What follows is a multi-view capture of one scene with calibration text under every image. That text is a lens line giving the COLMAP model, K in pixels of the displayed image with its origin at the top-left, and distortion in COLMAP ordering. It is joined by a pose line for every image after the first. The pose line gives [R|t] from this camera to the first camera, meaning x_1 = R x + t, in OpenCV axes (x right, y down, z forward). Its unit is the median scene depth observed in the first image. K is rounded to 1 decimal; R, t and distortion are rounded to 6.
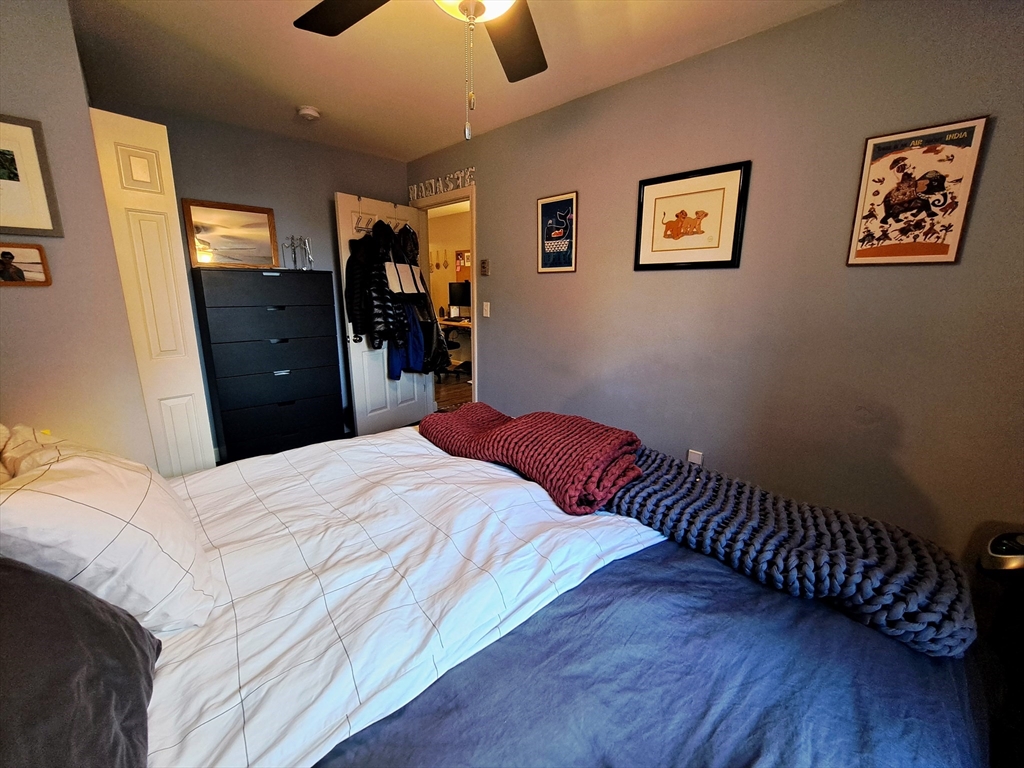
lens RADIAL K [[407.4, 0, 511.2], [0, 407.4, 387.0], [0, 0, 1]] dist [-0.020865, 0.000280]
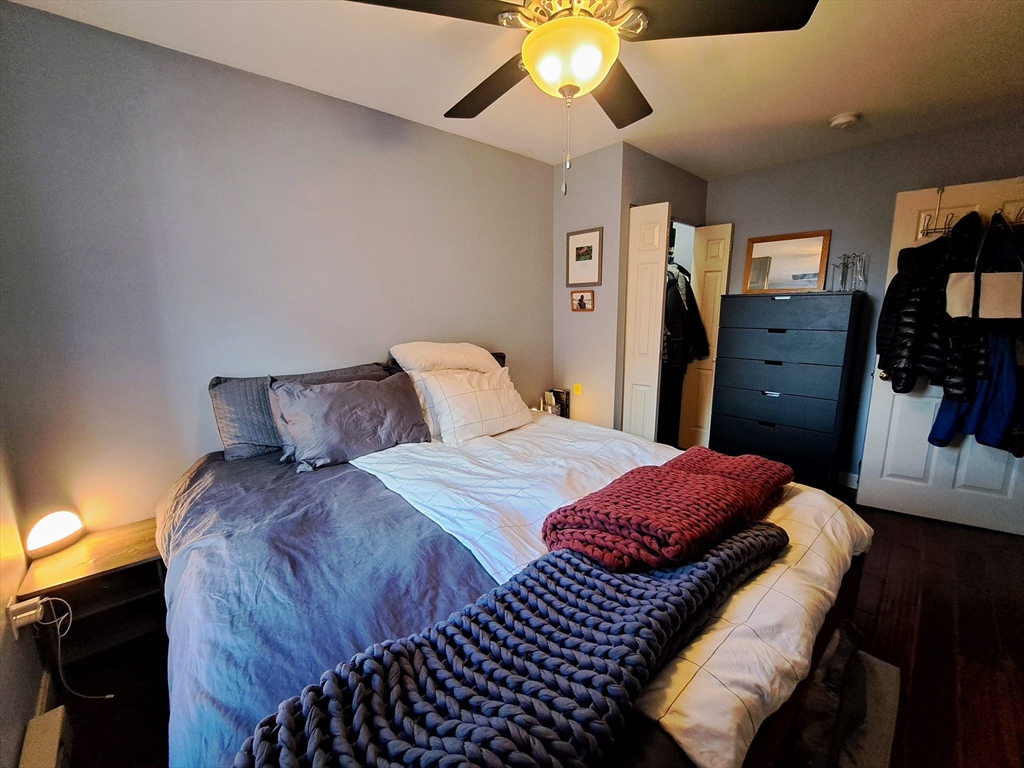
lens RADIAL K [[407.4, 0, 511.2], [0, 407.4, 387.0], [0, 0, 1]] dist [-0.020865, 0.000280]
pose [[-0.018026, 0.170176, -0.985249, 0.903670], [-0.225359, 0.959360, 0.169828, -0.157855], [0.974109, 0.225096, 0.021057, 0.695169]]
